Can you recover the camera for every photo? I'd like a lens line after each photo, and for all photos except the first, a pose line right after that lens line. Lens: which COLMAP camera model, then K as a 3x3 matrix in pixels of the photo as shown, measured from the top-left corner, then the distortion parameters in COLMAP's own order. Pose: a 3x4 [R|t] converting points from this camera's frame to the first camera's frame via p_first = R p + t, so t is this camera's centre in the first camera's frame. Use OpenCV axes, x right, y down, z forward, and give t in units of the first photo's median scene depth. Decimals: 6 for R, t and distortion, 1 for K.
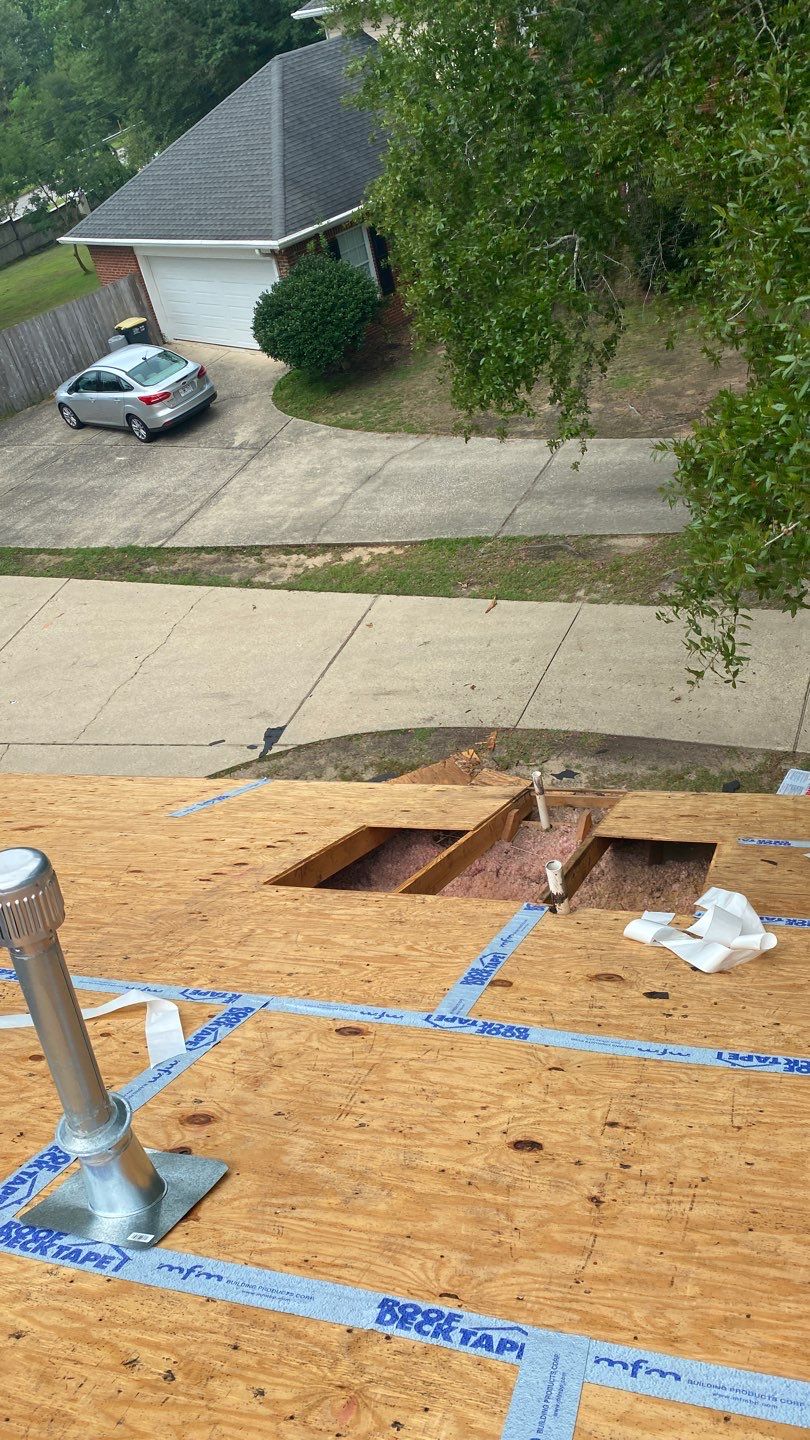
lens RADIAL K [[1124.4, 0, 353.0], [0, 1124.4, 750.0], [0, 0, 1]] dist [0.181087, -0.463882]
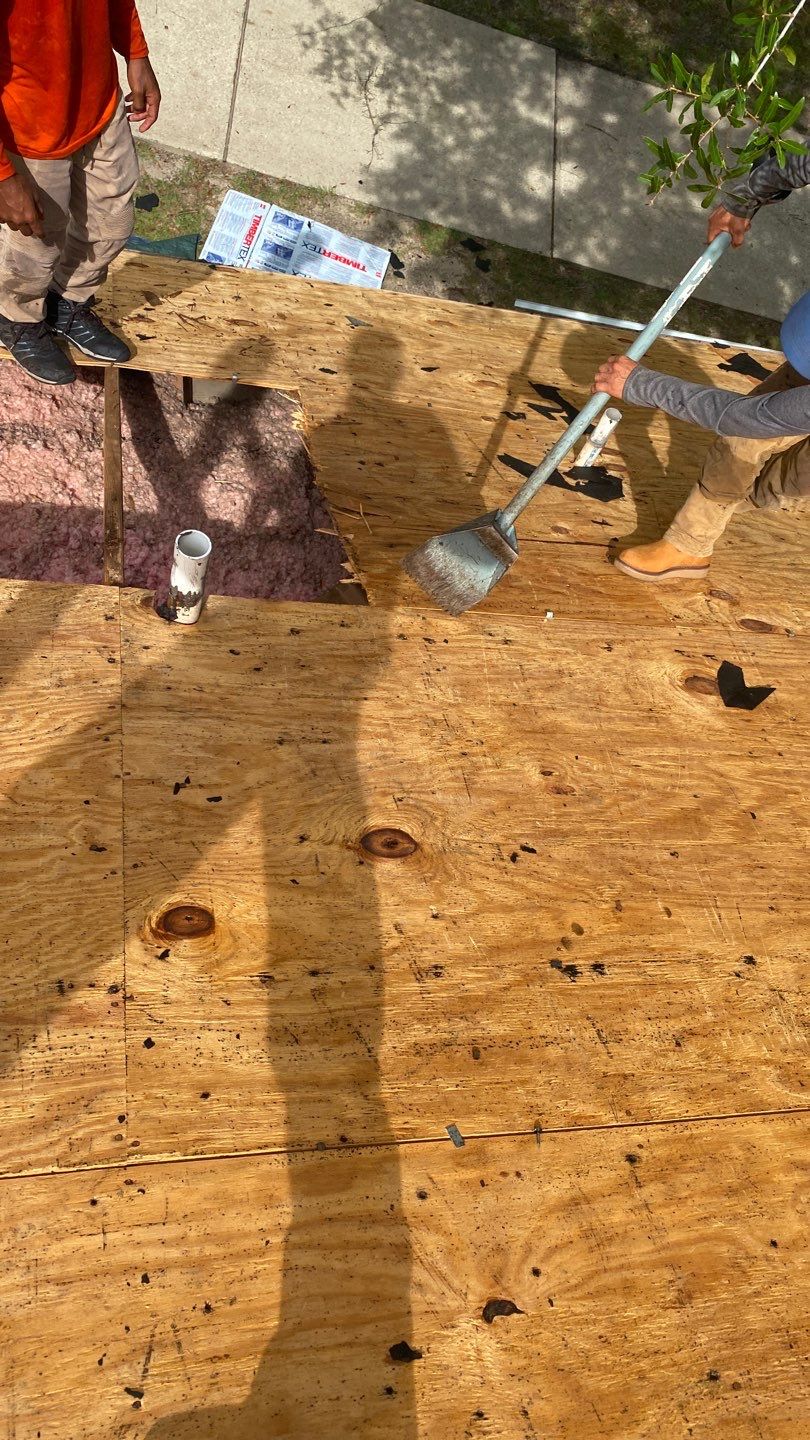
lens RADIAL K [[1111.6, 0, 460.6], [0, 1111.6, 745.1], [0, 0, 1]] dist [0.029380, -0.045302]
pose [[0.781442, -0.168944, 0.600671, -0.007490], [-0.157746, 0.877890, 0.452134, -0.015007], [-0.603709, -0.448070, 0.659370, 0.186346]]
